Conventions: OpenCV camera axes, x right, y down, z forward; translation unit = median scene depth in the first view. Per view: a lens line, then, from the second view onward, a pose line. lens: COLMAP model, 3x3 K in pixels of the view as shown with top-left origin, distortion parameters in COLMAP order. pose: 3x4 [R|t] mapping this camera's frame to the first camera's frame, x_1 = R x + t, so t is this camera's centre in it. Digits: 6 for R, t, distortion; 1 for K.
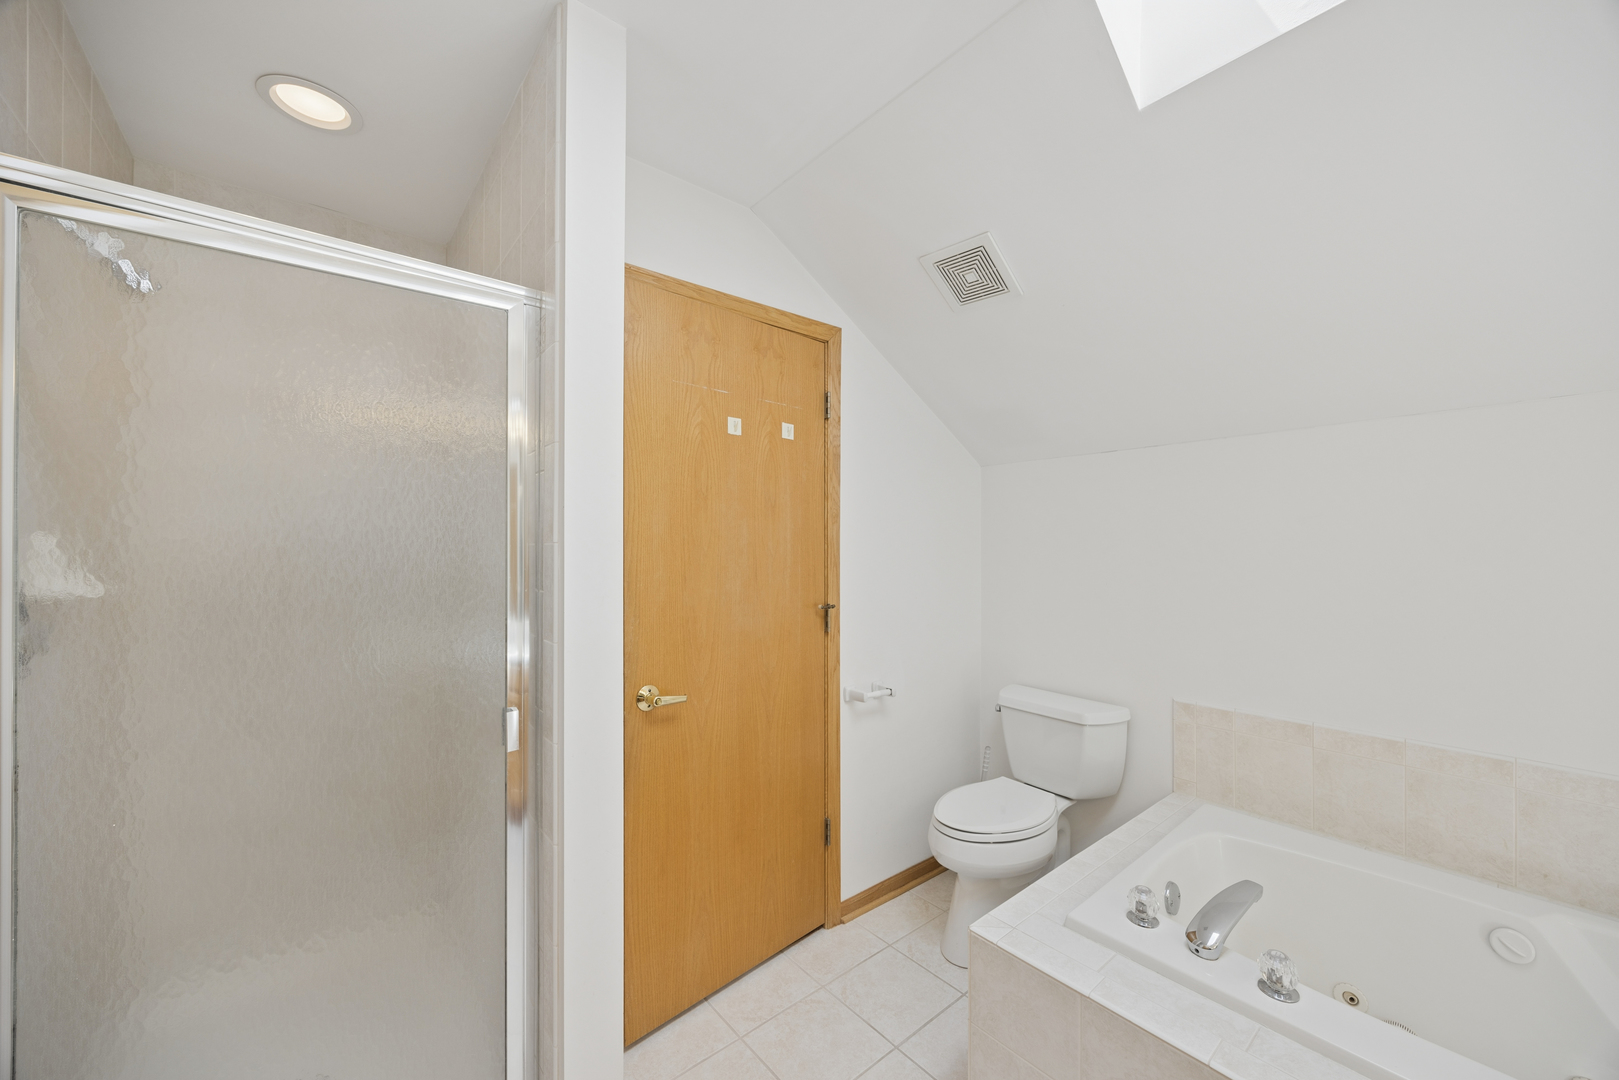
lens RADIAL K [[618.1, 0, 809.5], [0, 618.1, 540.0], [0, 0, 1]] dist [0.000306, 0.000073]
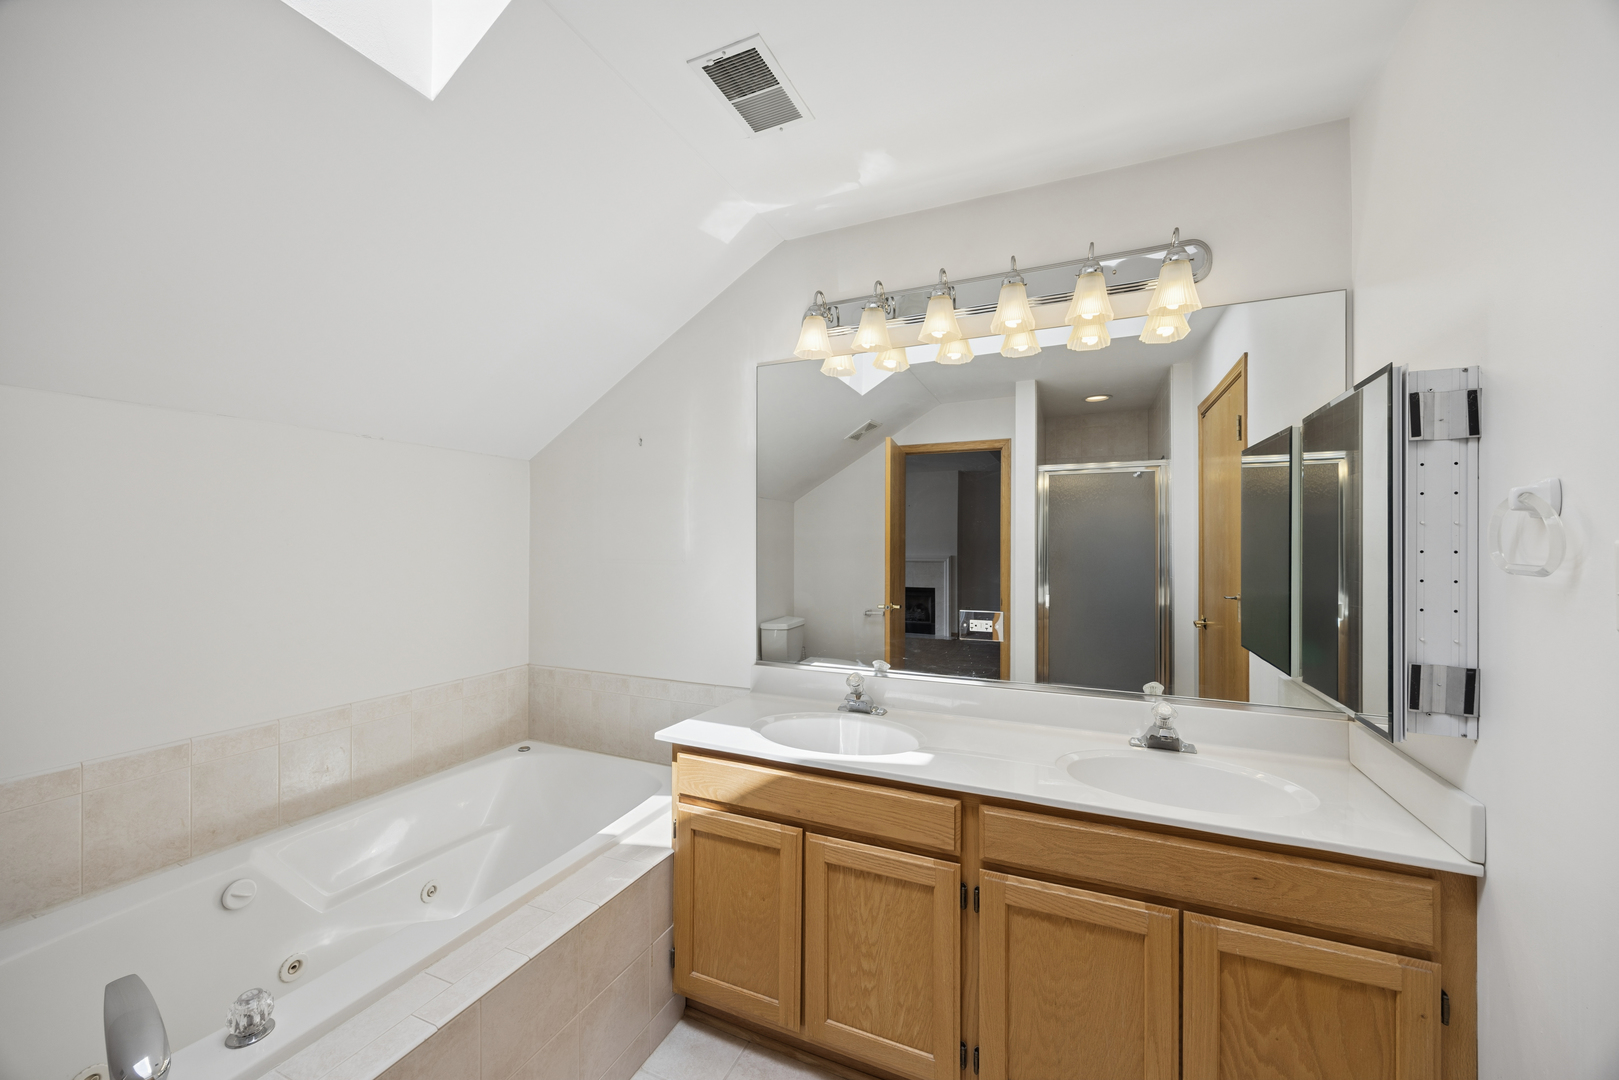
lens RADIAL K [[618.1, 0, 809.5], [0, 618.1, 540.0], [0, 0, 1]] dist [0.000306, 0.000073]
pose [[-0.433622, 0.002387, 0.901092, -0.427174], [-0.001508, 0.999993, -0.003375, 0.007514], [-0.901093, -0.002822, -0.433616, 0.674798]]
